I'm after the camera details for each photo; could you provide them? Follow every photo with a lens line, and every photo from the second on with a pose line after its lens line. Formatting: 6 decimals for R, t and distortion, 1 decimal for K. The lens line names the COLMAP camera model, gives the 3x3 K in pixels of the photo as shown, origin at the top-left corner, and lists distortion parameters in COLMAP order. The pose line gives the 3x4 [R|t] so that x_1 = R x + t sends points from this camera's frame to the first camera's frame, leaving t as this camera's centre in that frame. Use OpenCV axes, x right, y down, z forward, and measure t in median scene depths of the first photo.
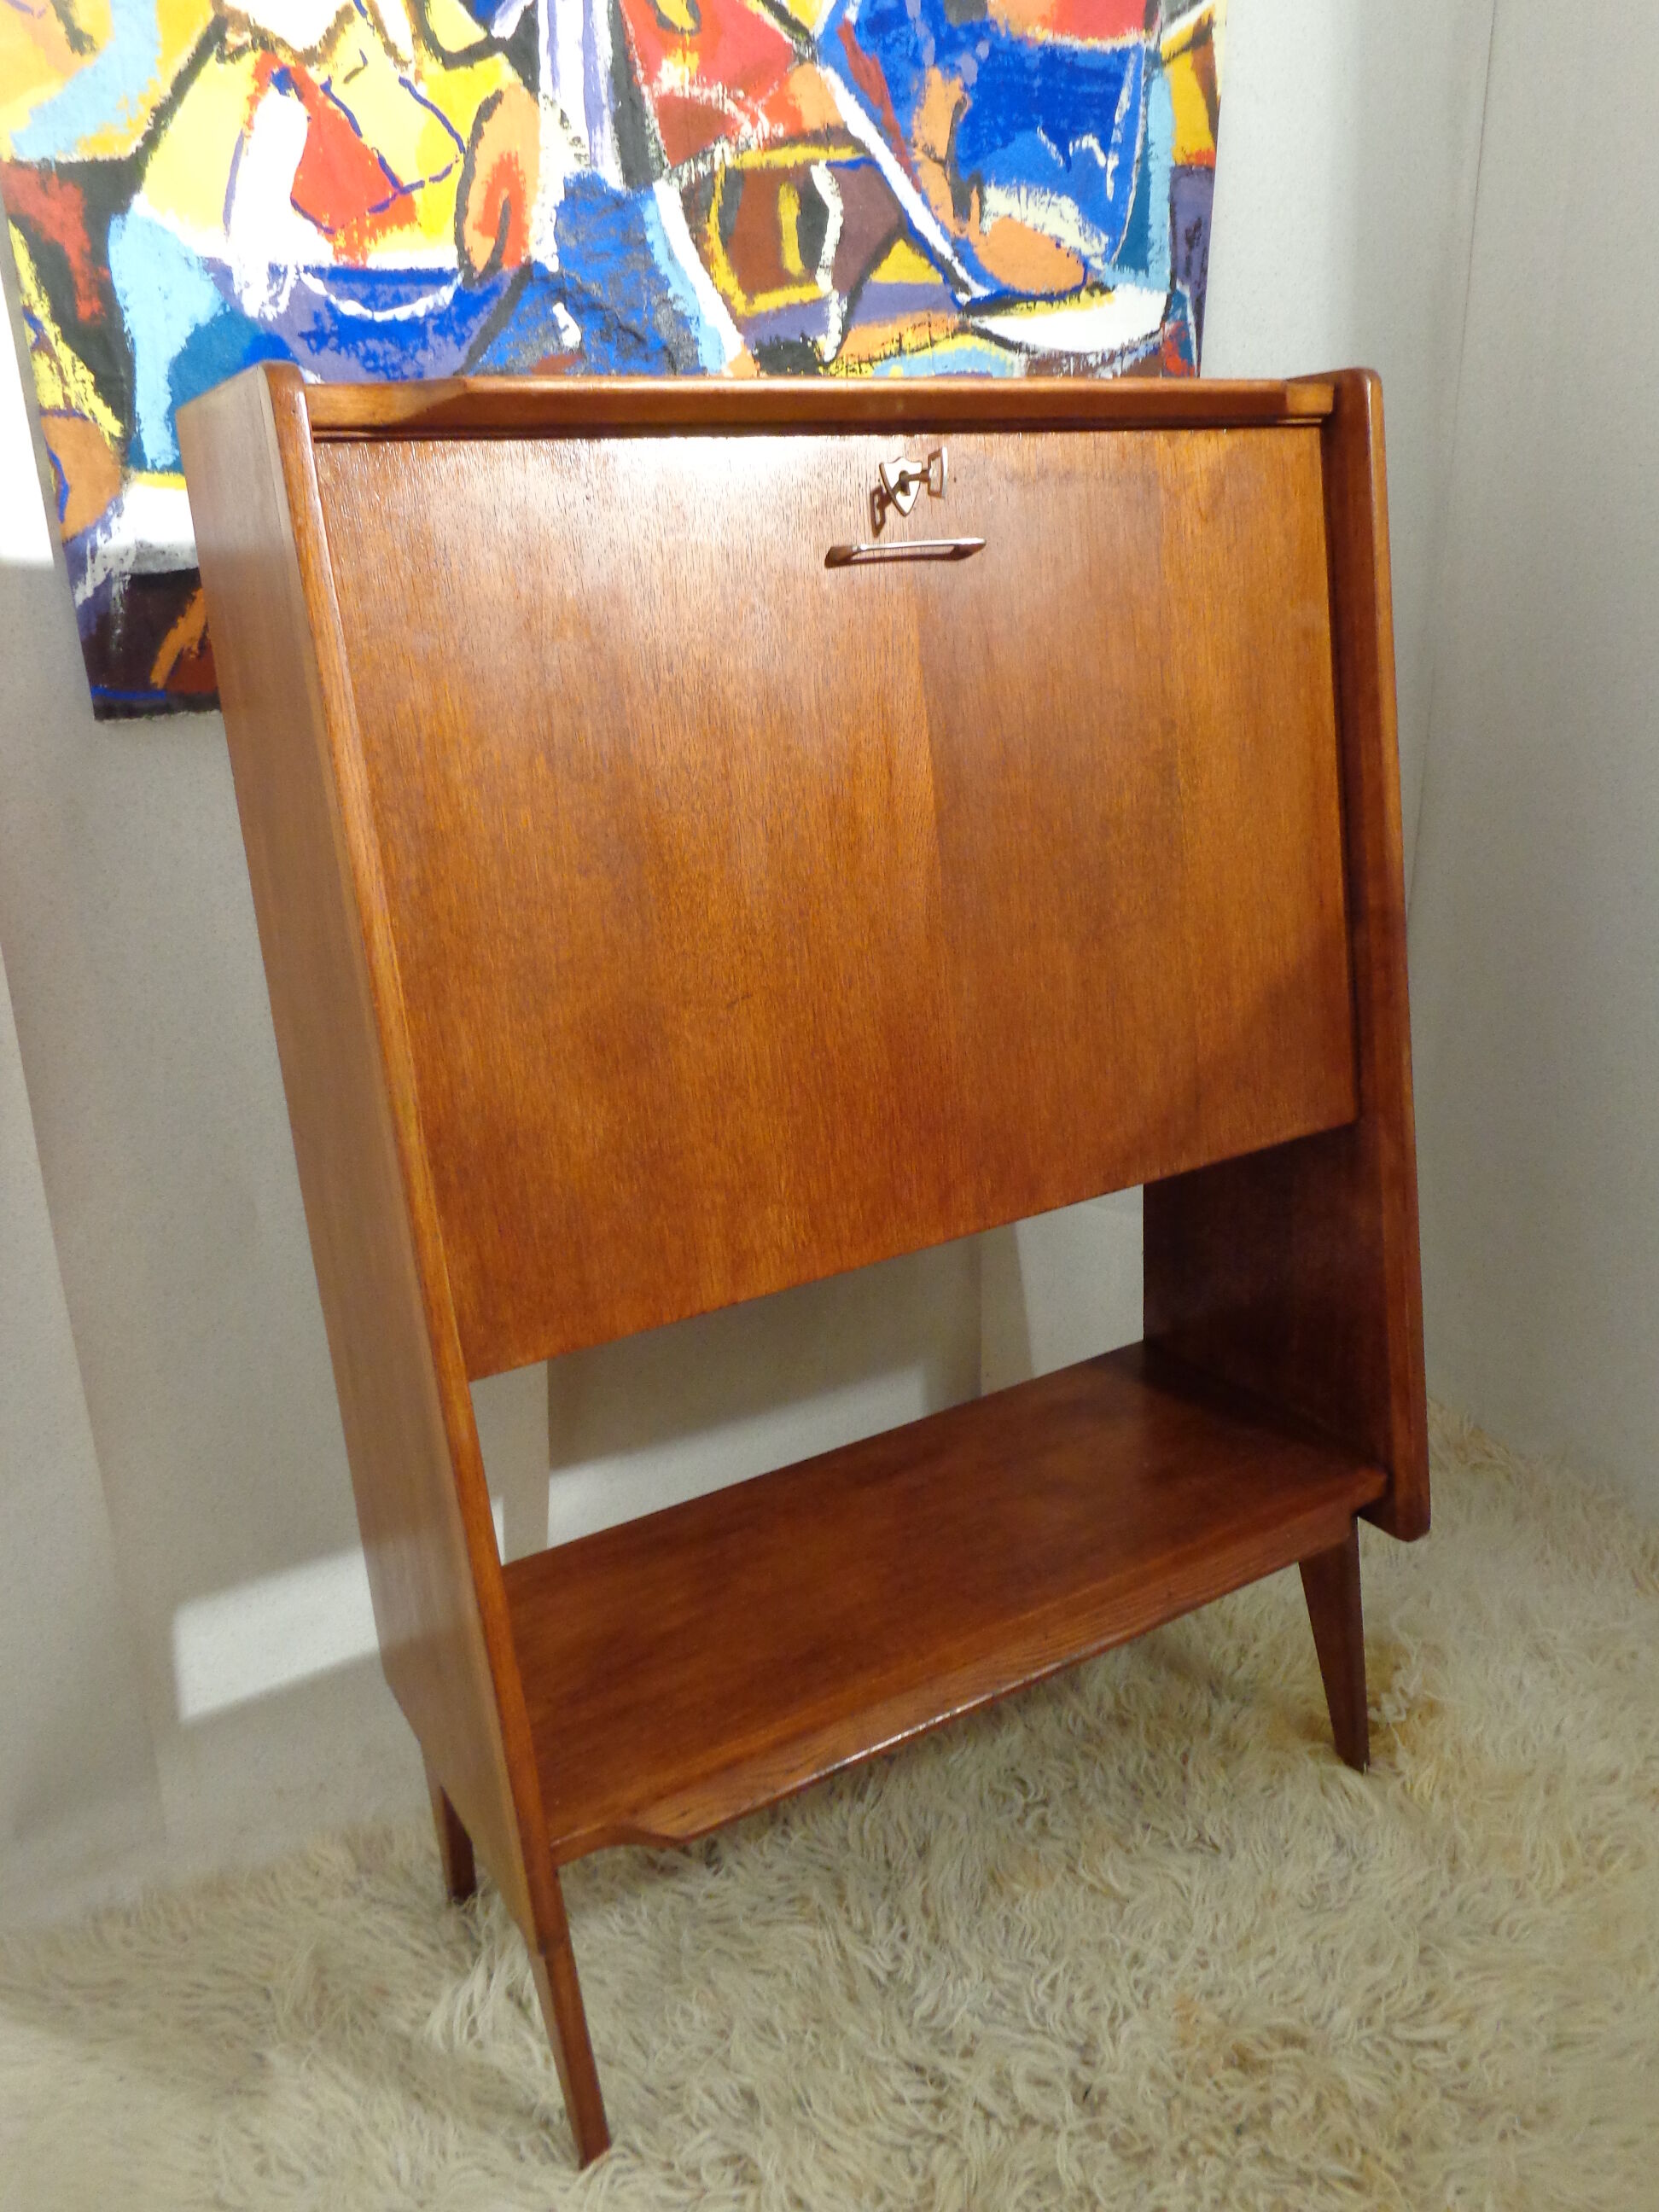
lens RADIAL K [[1626.5, 0, 812.7], [0, 1626.5, 1105.3], [0, 0, 1]] dist [-0.018931, 0.005220]
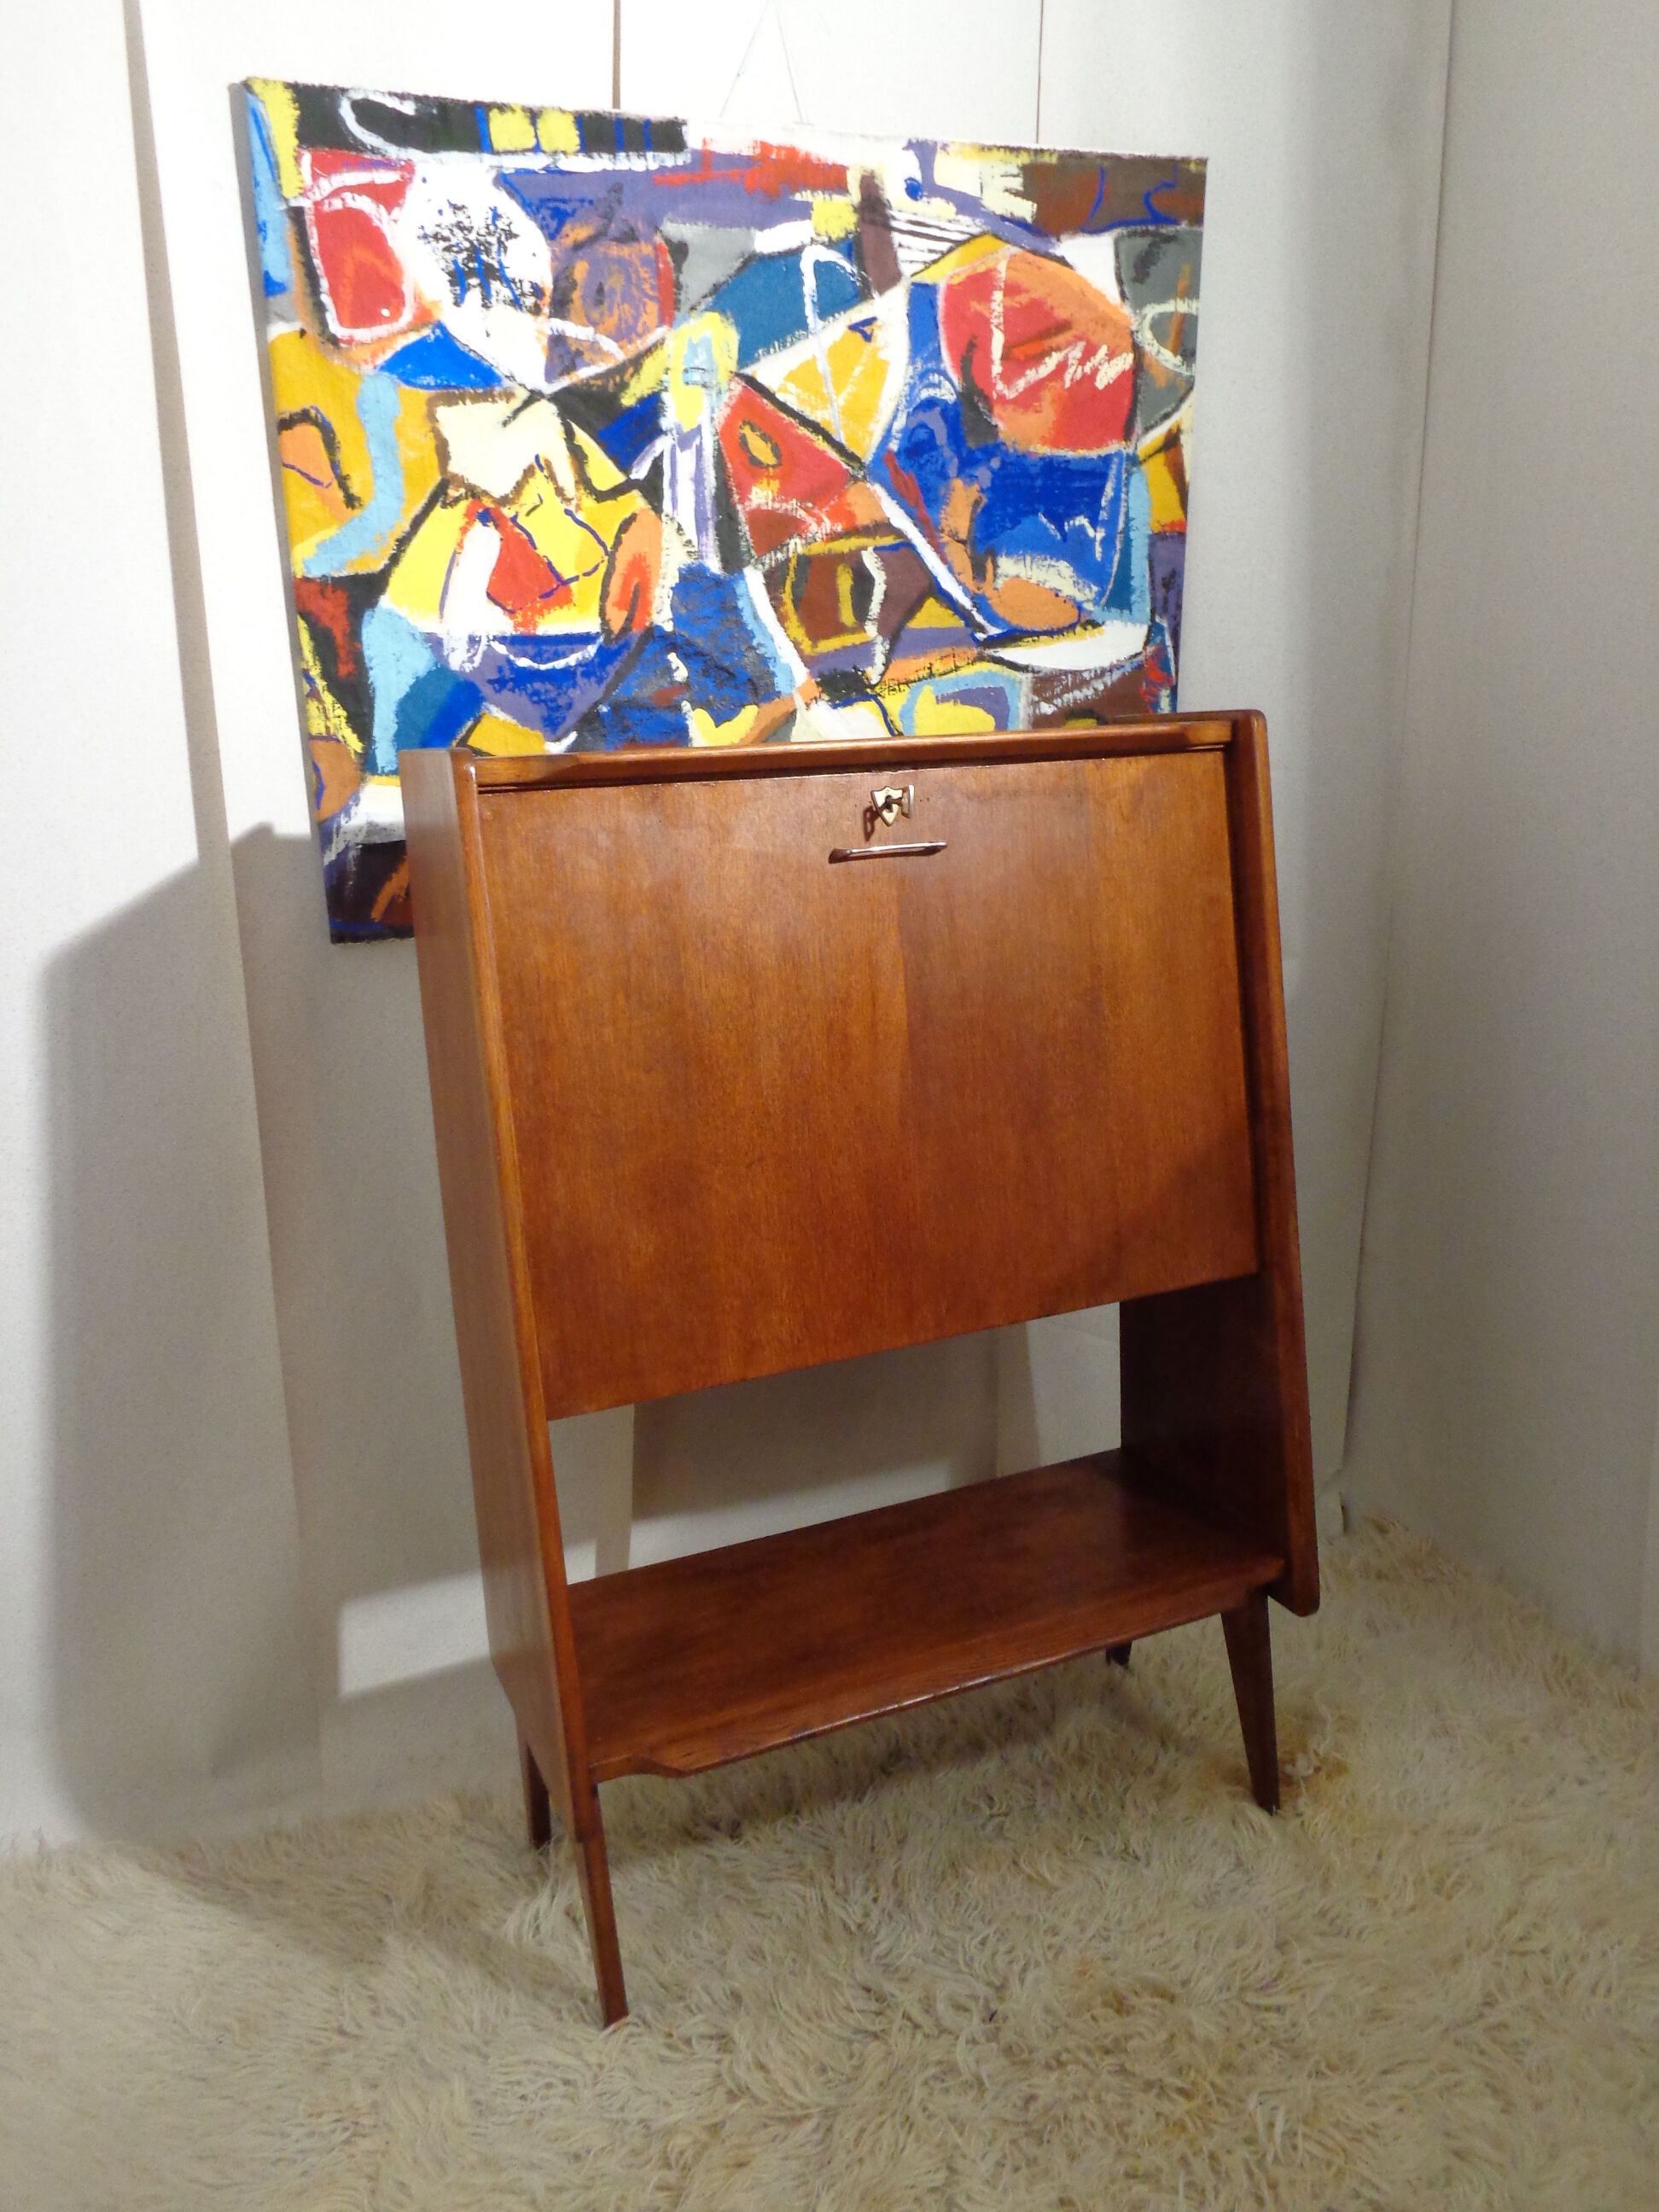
lens RADIAL K [[1626.5, 0, 809.4], [0, 1626.5, 1108.9], [0, 0, 1]] dist [-0.018931, 0.005220]
pose [[0.992542, 0.037192, -0.116092, 0.132784], [-0.046792, 0.995607, -0.081096, 0.001304], [0.112566, 0.085923, 0.989922, -0.323233]]
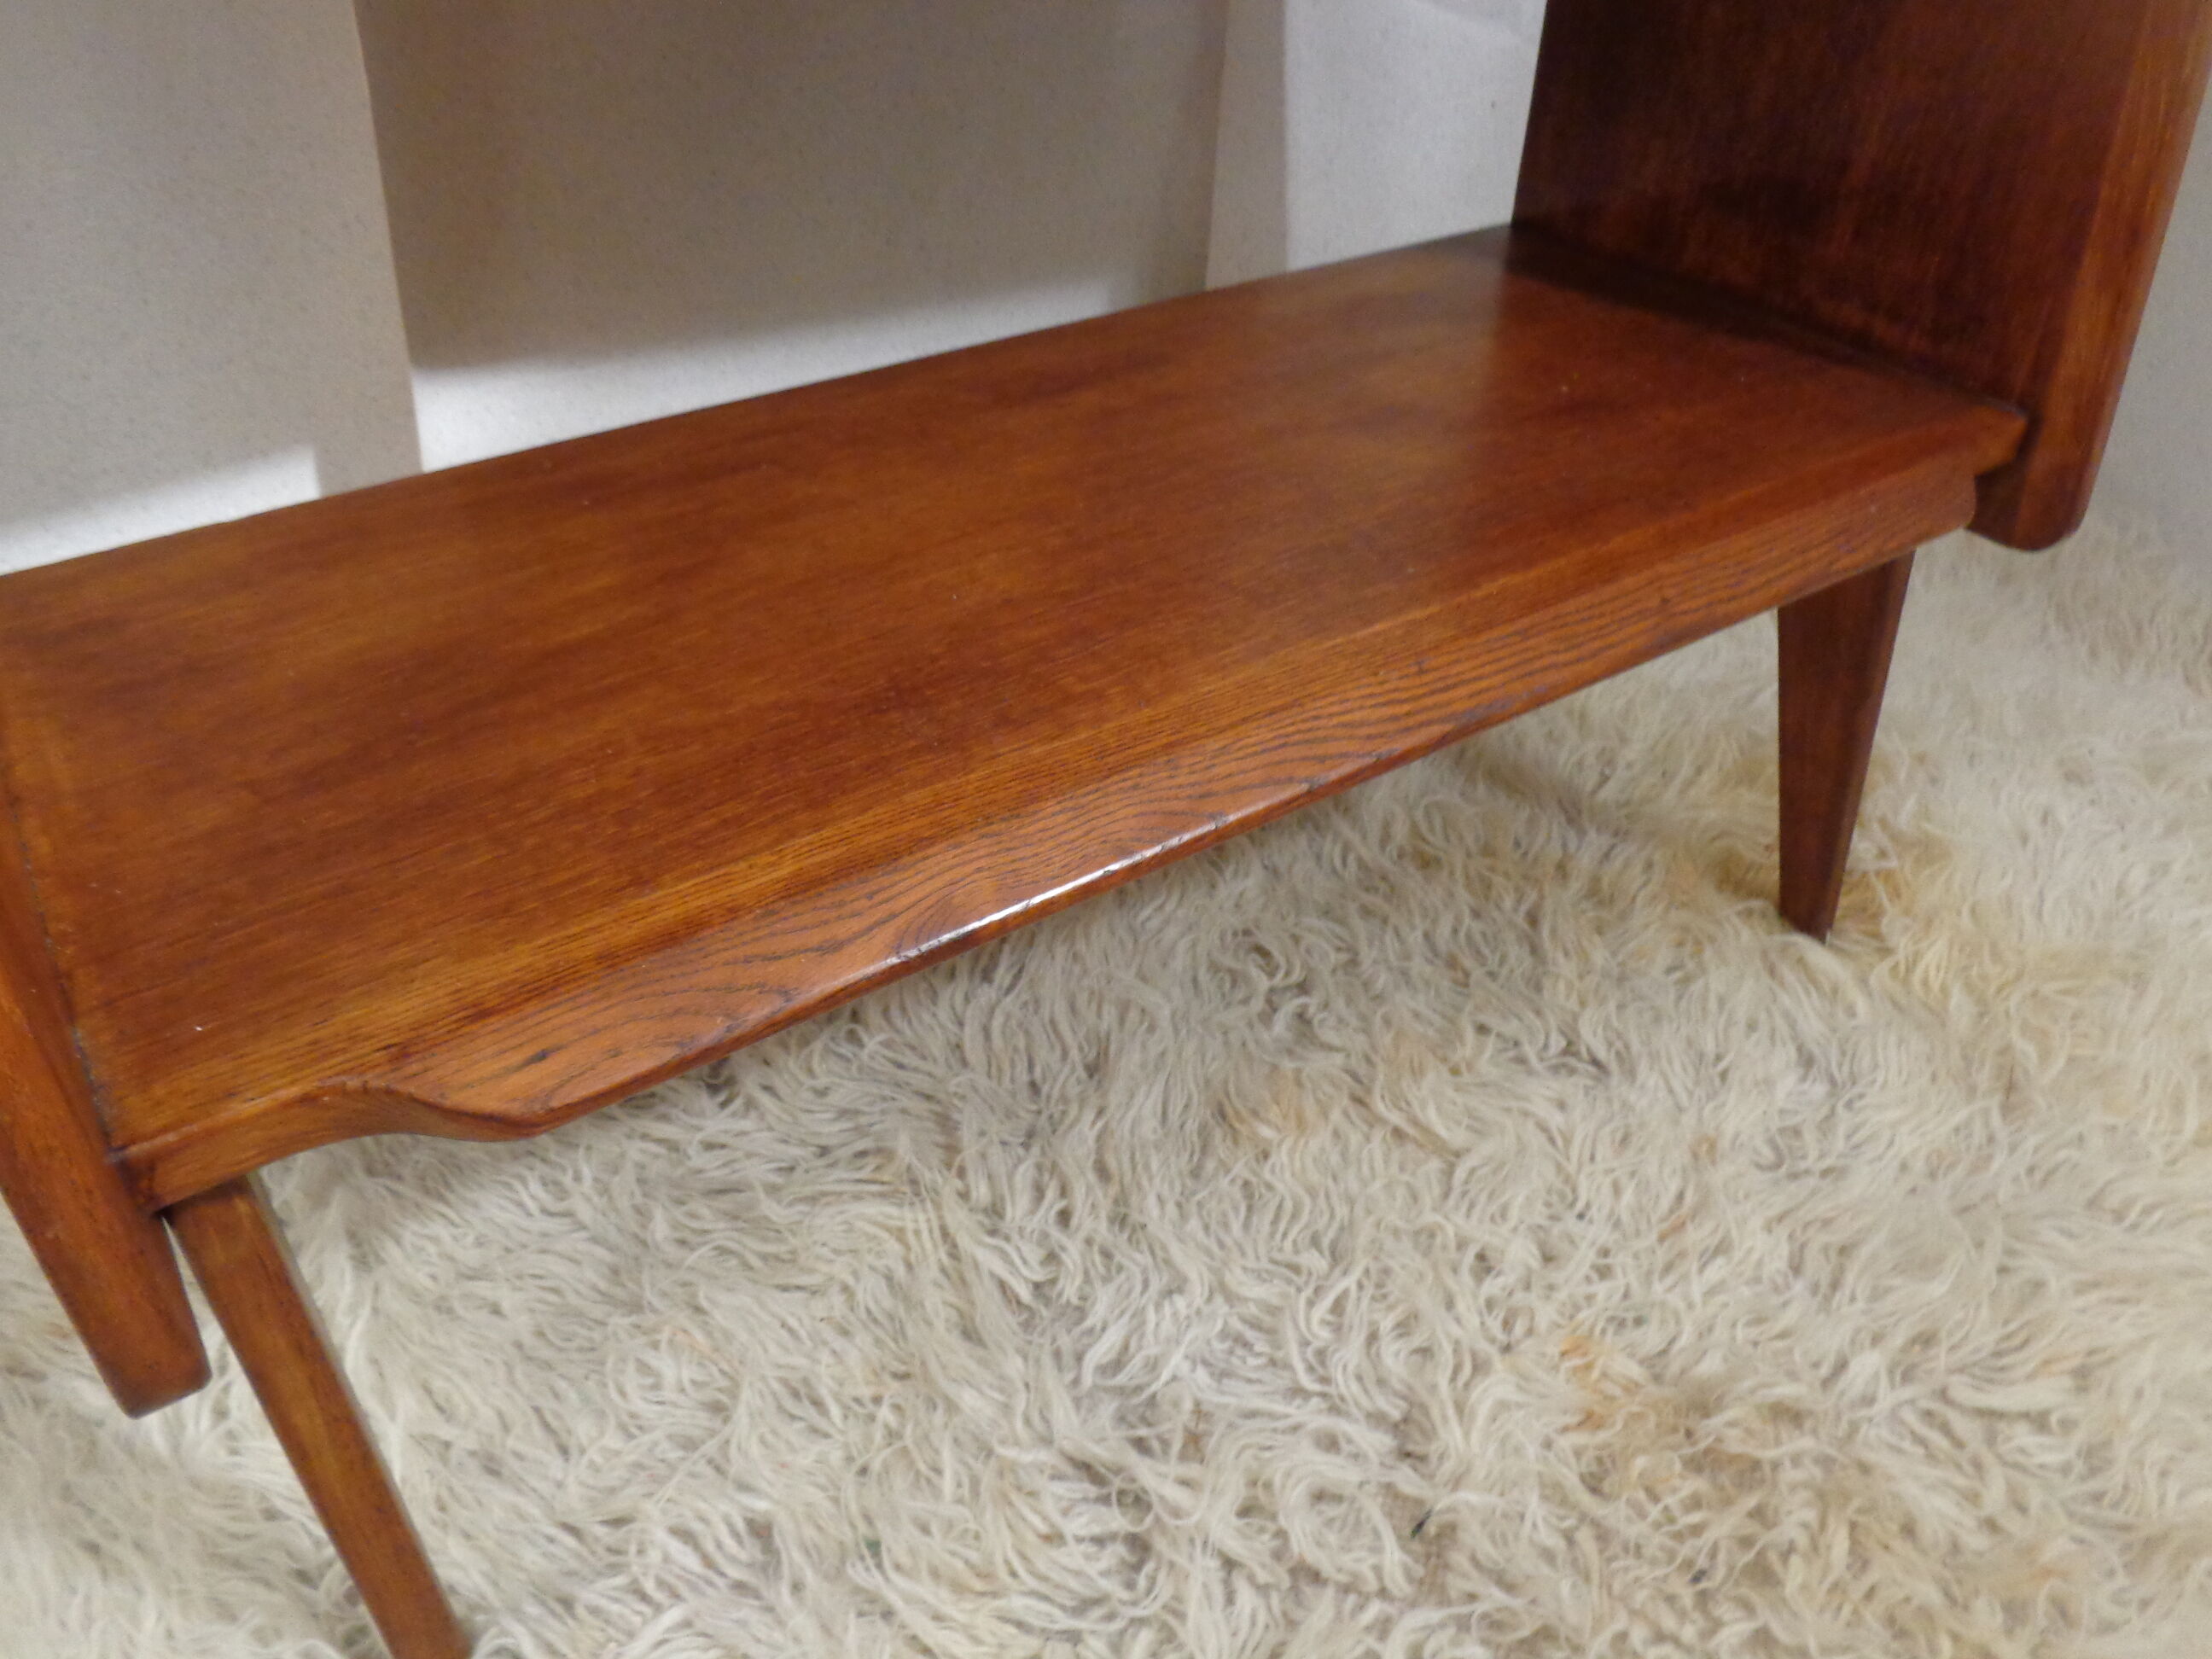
lens RADIAL K [[1626.5, 0, 1102.1], [0, 1626.5, 846.1], [0, 0, 1]] dist [-0.018931, 0.005220]
pose [[0.994040, 0.013568, 0.108165, 0.007928], [-0.049457, 0.940365, 0.336552, 0.212283], [-0.097148, -0.339896, 0.935432, 0.536295]]
